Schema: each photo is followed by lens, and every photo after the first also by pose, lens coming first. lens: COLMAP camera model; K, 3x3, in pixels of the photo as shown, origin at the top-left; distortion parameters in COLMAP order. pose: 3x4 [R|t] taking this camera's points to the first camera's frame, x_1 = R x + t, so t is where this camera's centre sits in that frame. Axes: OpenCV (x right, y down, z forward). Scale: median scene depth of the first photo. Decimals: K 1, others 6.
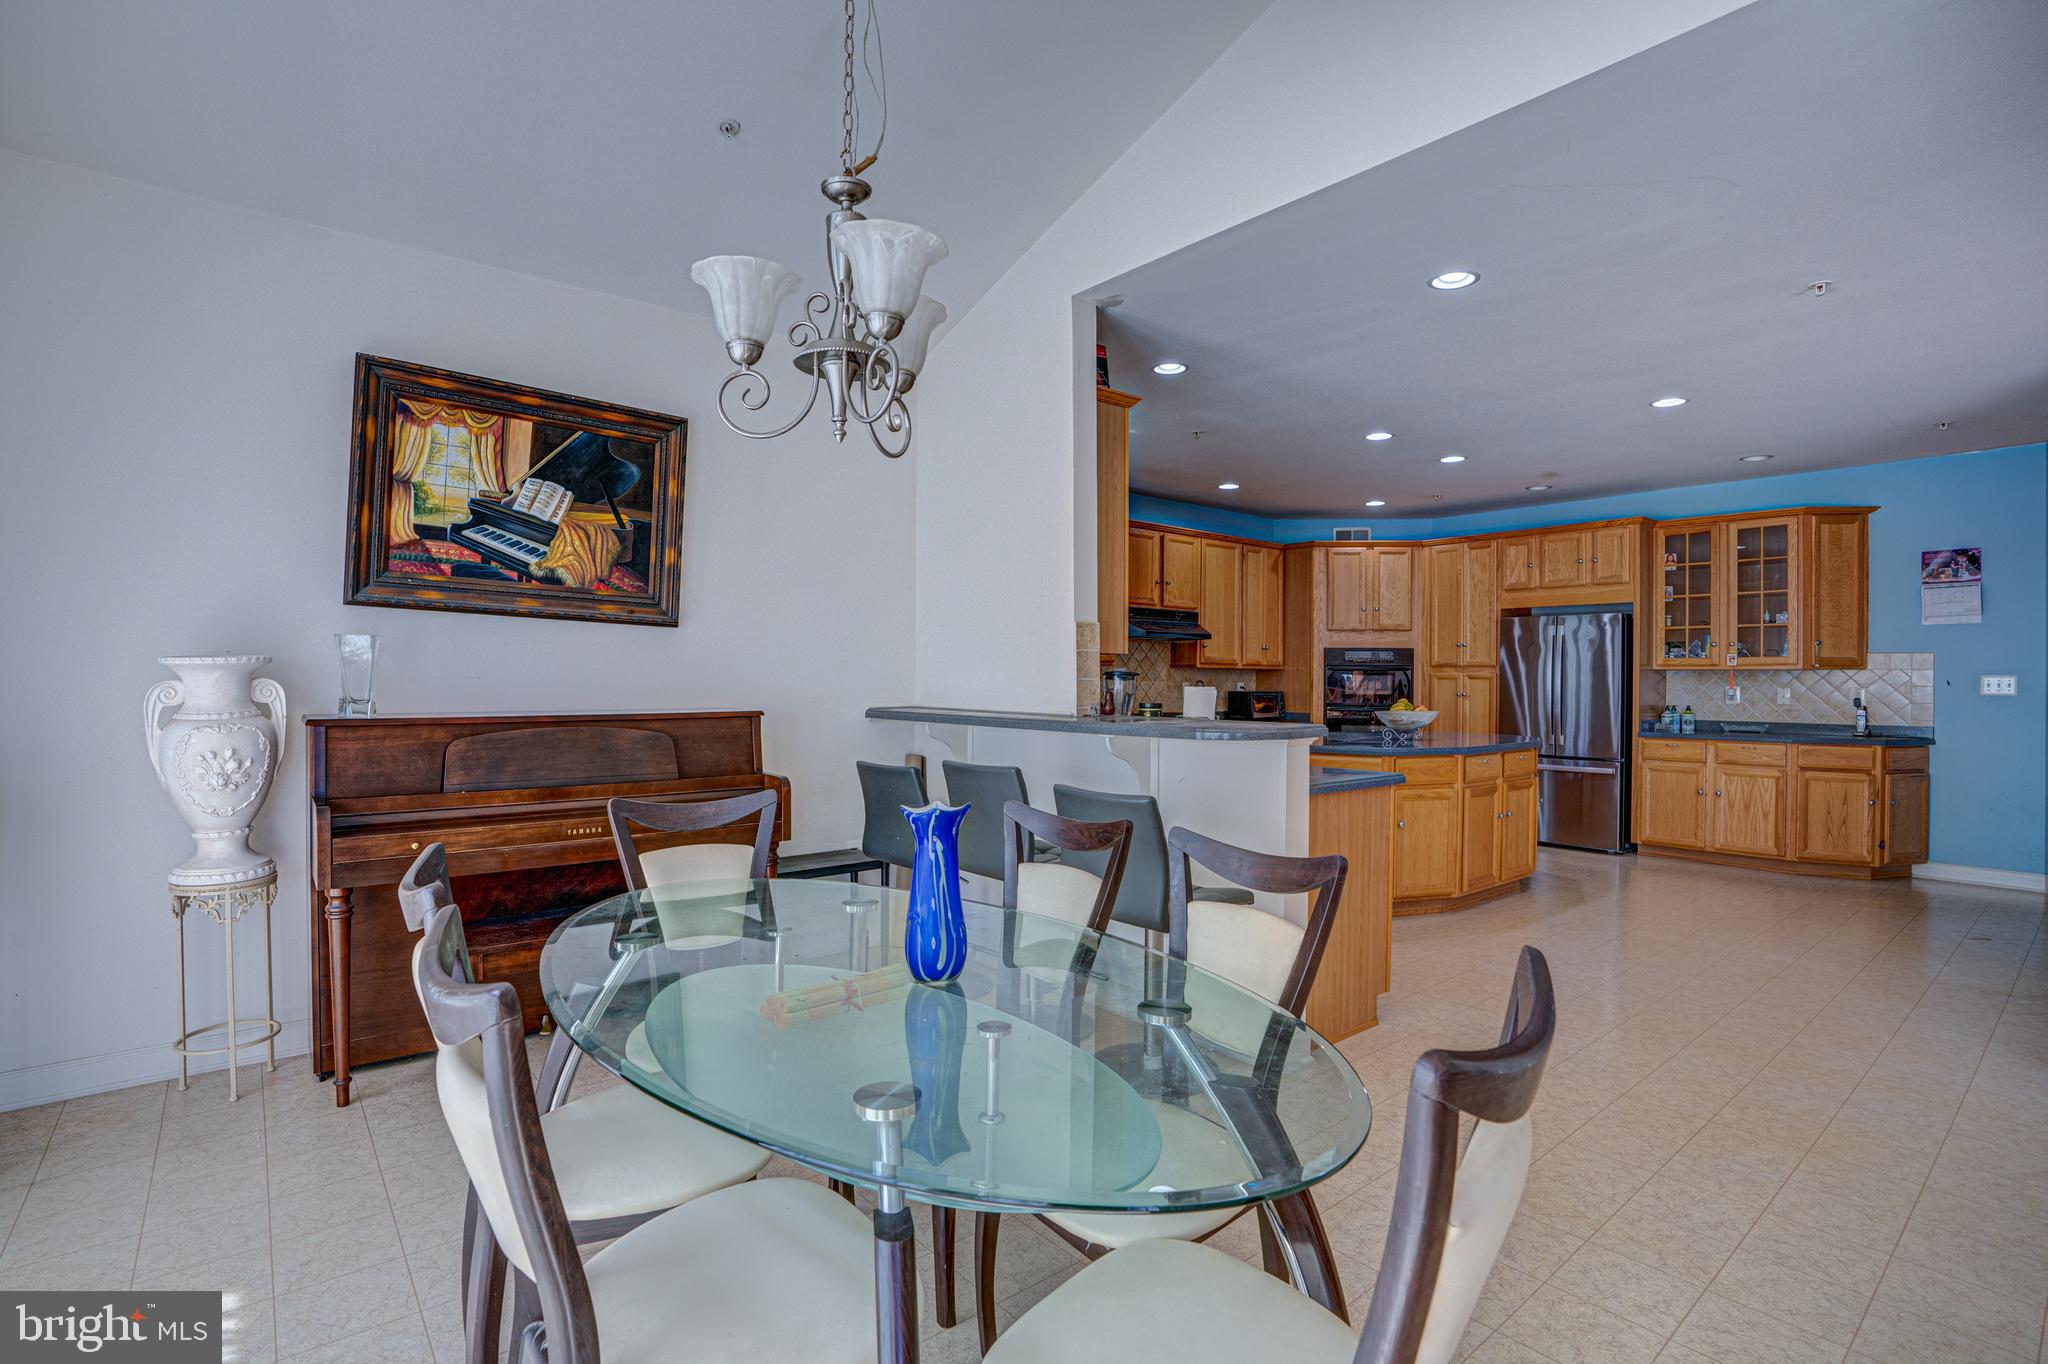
lens RADIAL K [[977.8, 0, 1020.3], [0, 977.8, 682.1], [0, 0, 1]] dist [-0.062165, 0.022926]
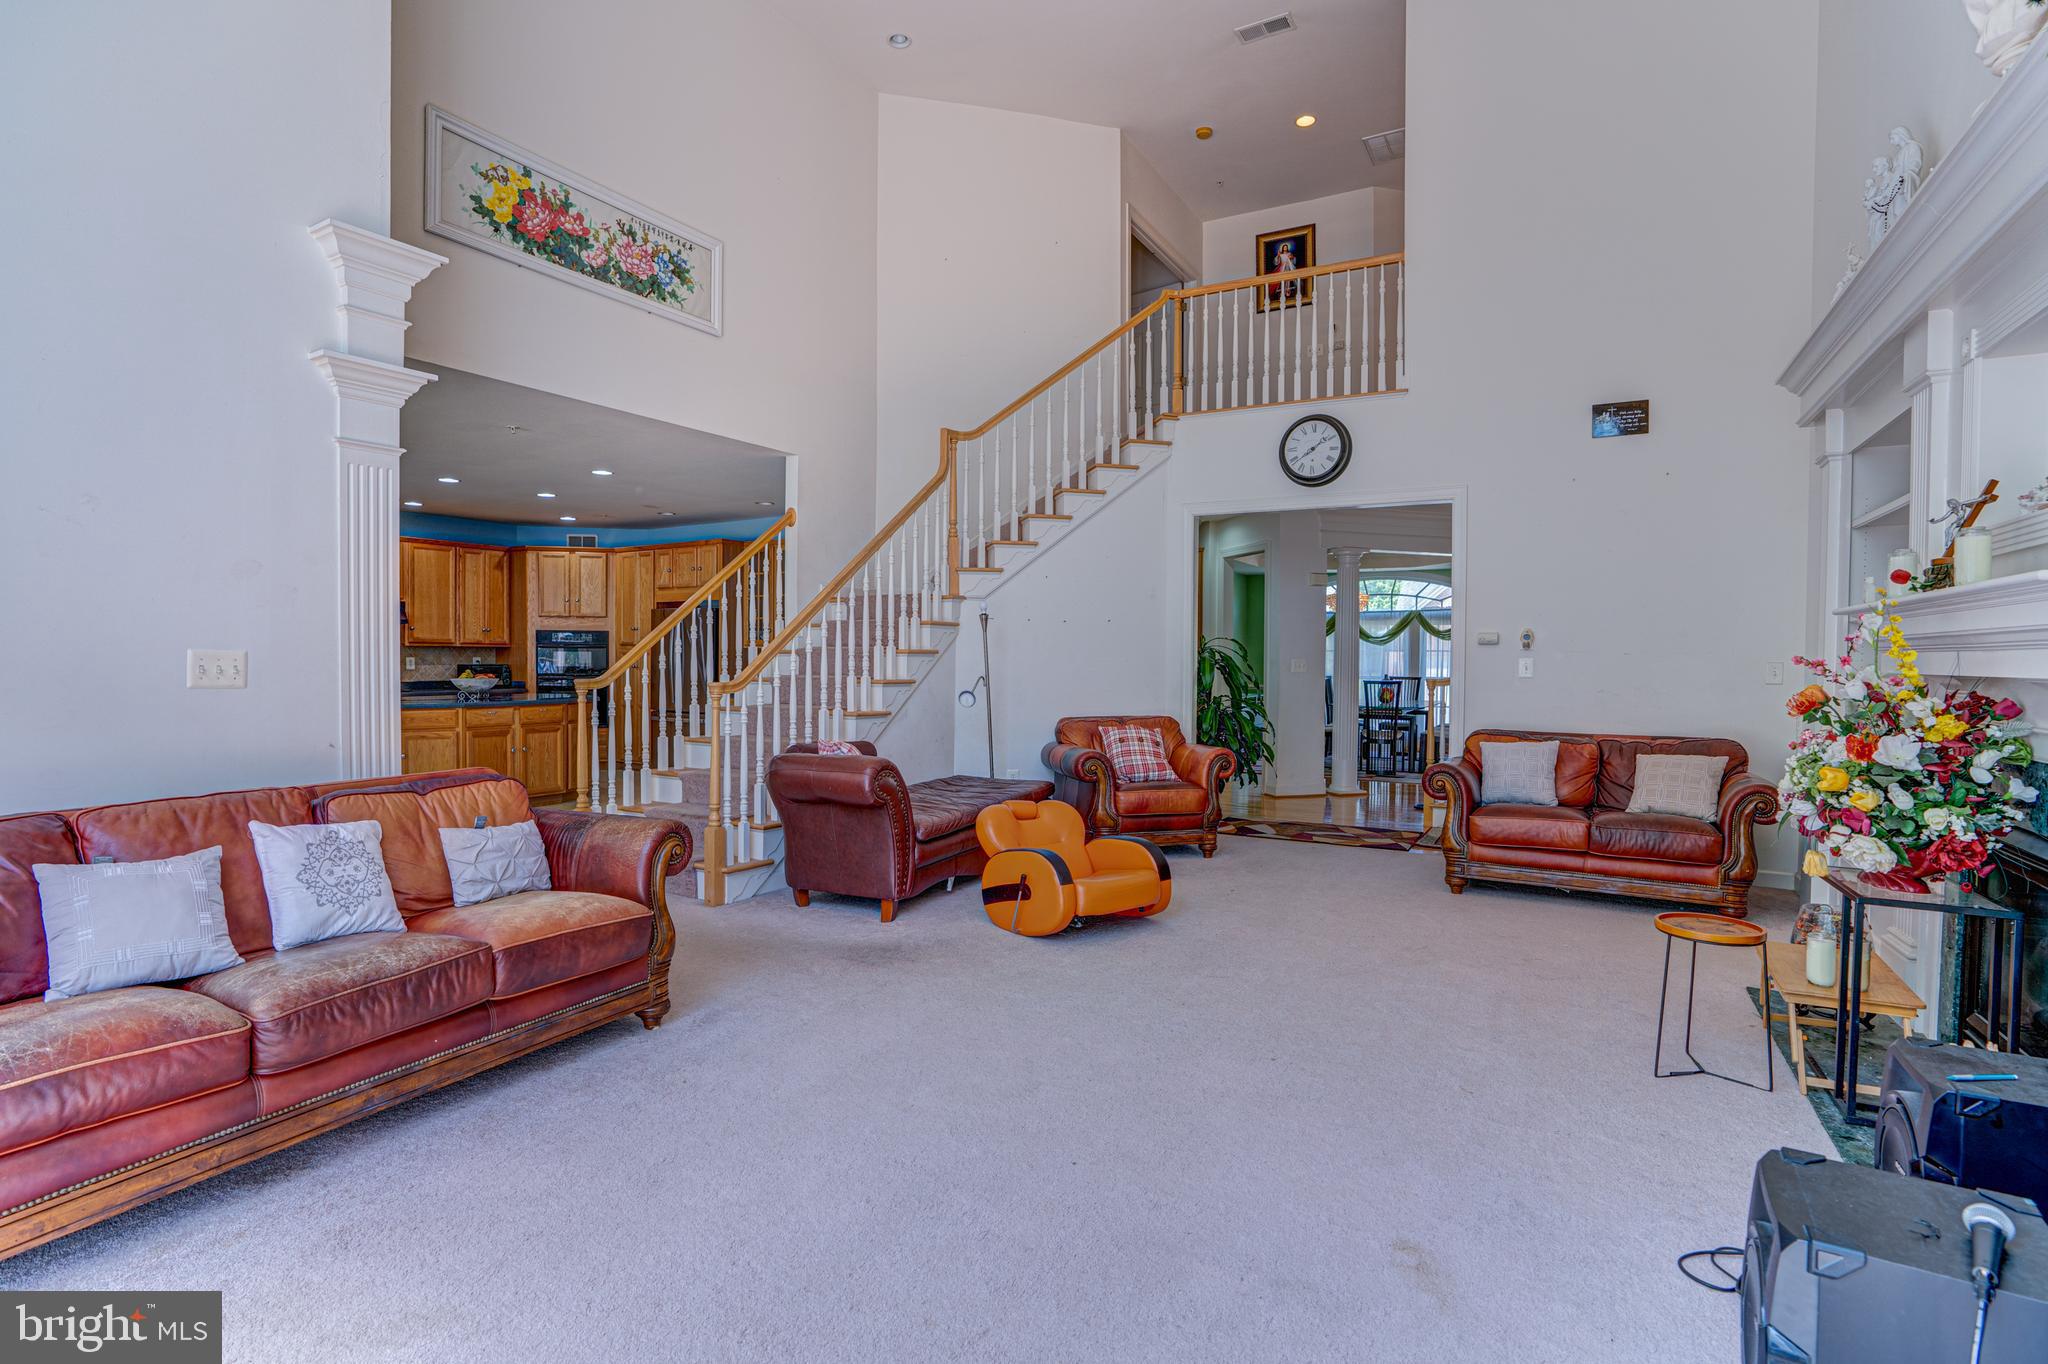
lens RADIAL K [[977.8, 0, 1010.1], [0, 977.8, 685.8], [0, 0, 1]] dist [-0.062165, 0.022926]
pose [[0.938686, -0.010418, 0.344617, 0.563372], [-0.000460, 0.999505, 0.031467, -0.003118], [-0.344774, -0.029696, 0.938216, -0.492247]]
